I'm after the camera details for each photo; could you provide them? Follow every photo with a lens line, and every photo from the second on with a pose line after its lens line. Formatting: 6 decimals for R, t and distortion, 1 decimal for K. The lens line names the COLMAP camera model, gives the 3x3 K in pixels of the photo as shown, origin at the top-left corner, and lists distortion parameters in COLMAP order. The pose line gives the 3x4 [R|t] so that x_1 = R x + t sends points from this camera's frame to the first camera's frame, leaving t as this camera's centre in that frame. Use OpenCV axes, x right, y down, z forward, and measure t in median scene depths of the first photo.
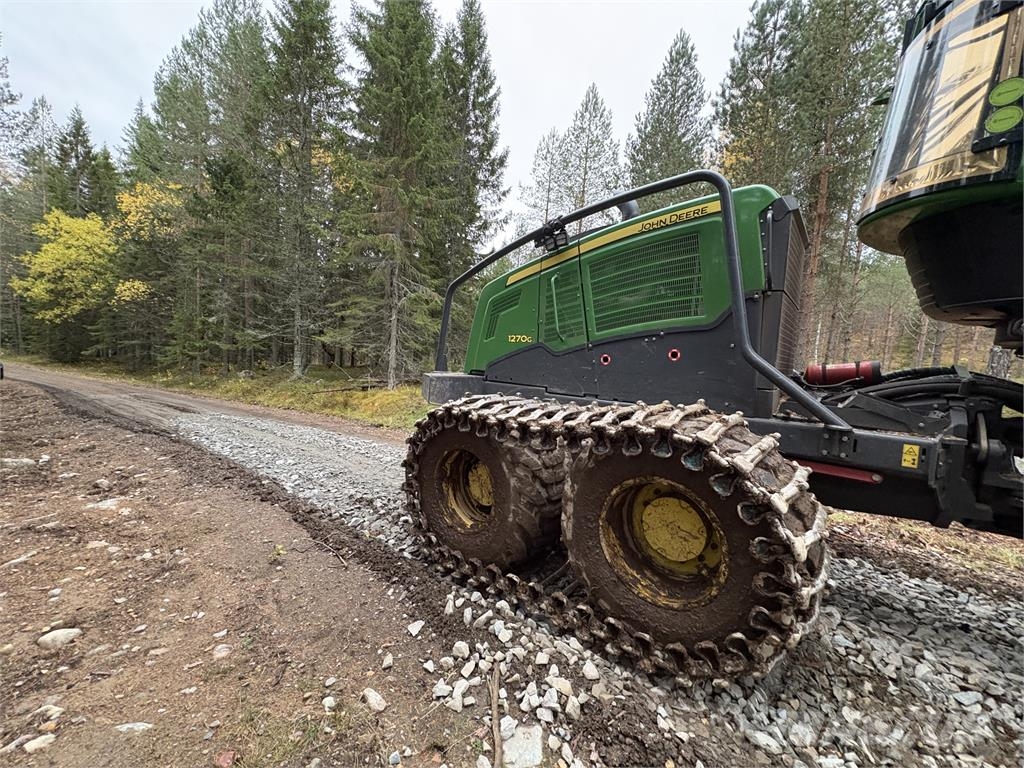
lens RADIAL K [[406.3, 0, 511.6], [0, 406.3, 382.6], [0, 0, 1]] dist [-0.000654, 0.000361]
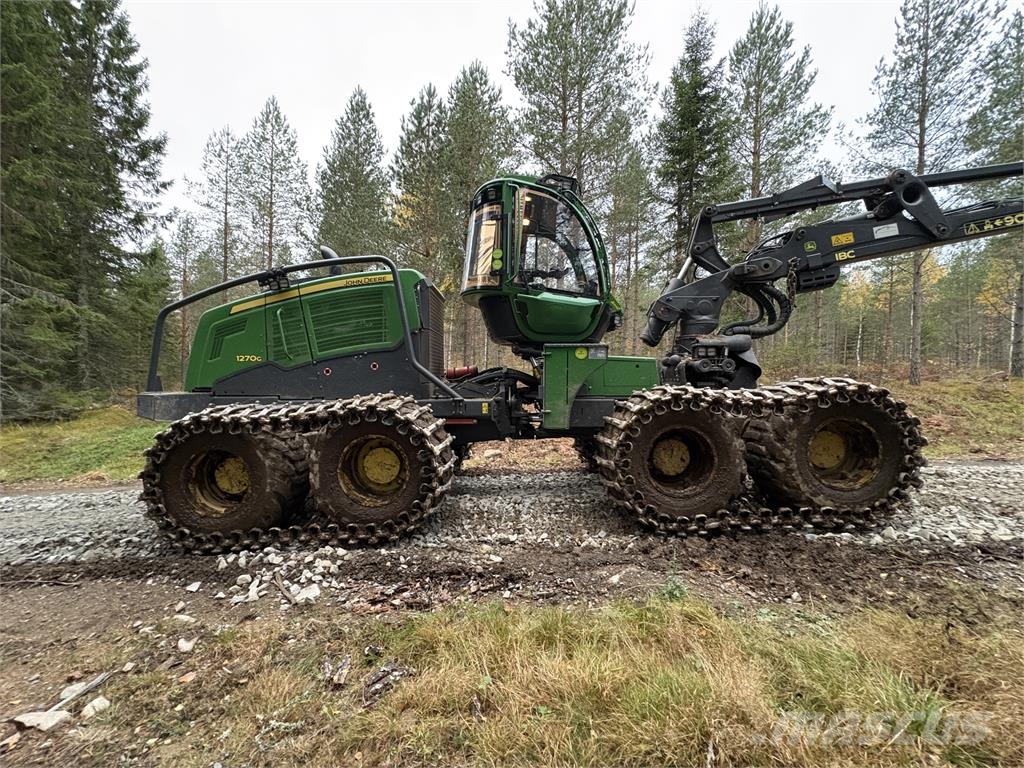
lens RADIAL K [[406.3, 0, 511.6], [0, 406.3, 382.6], [0, 0, 1]] dist [-0.000654, 0.000361]
pose [[0.766177, -0.066368, 0.639194, -0.161888], [0.087175, 0.996192, -0.001057, 0.034065], [-0.636690, 0.056532, 0.769045, -0.434208]]
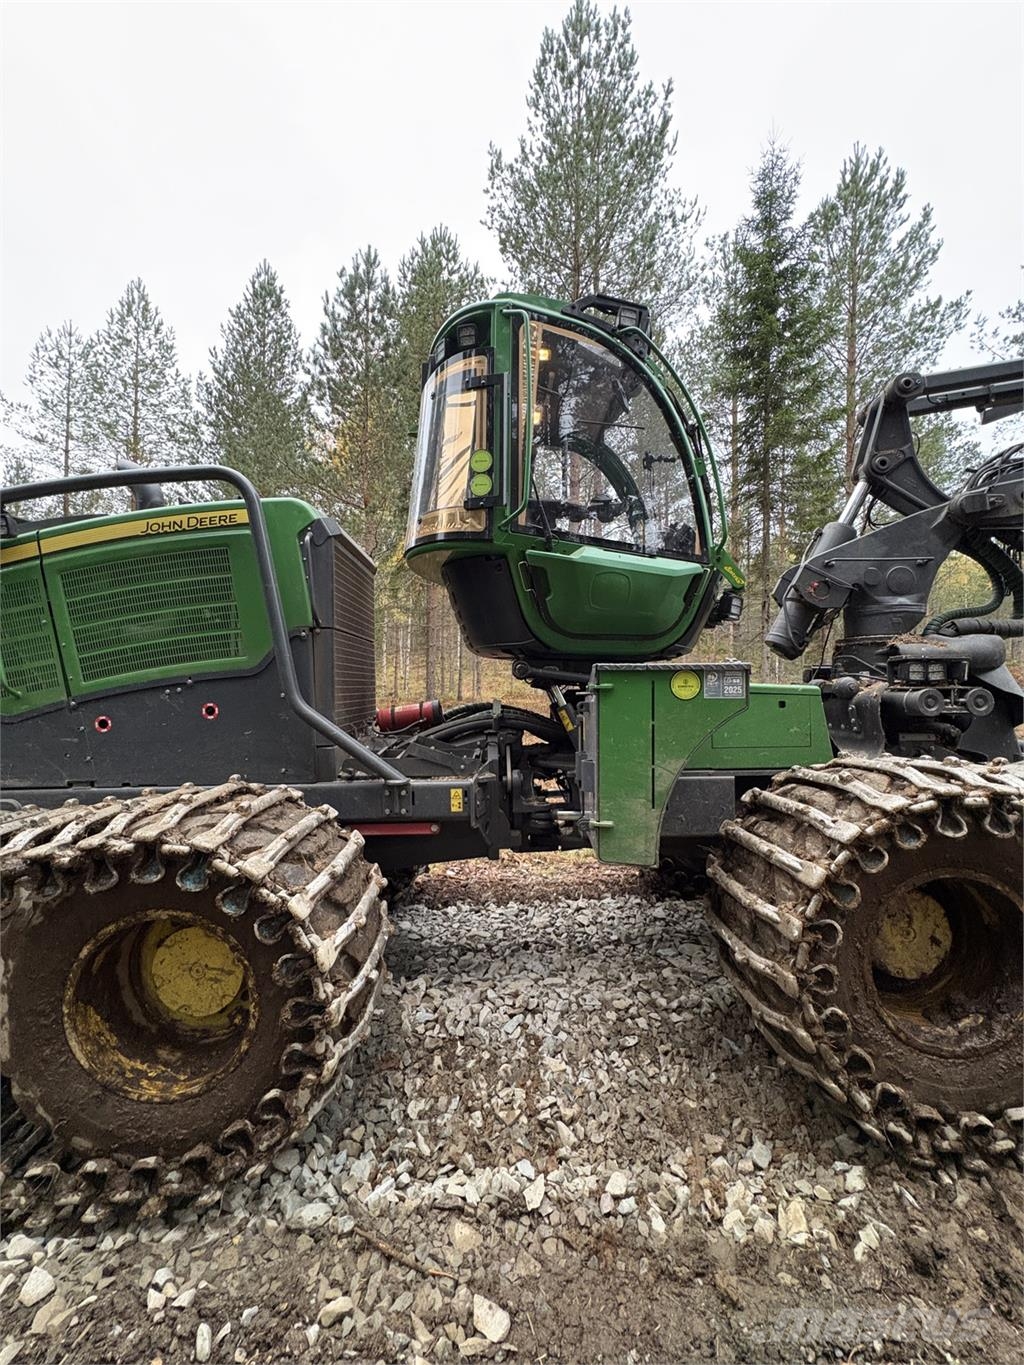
lens RADIAL K [[541.6, 0, 513.8], [0, 541.6, 681.5], [0, 0, 1]] dist [-0.000654, 0.000361]
pose [[0.741599, -0.061808, 0.667990, 0.126716], [0.097756, 0.995074, -0.016455, -0.040302], [-0.663683, 0.077503, 0.743988, -0.054240]]
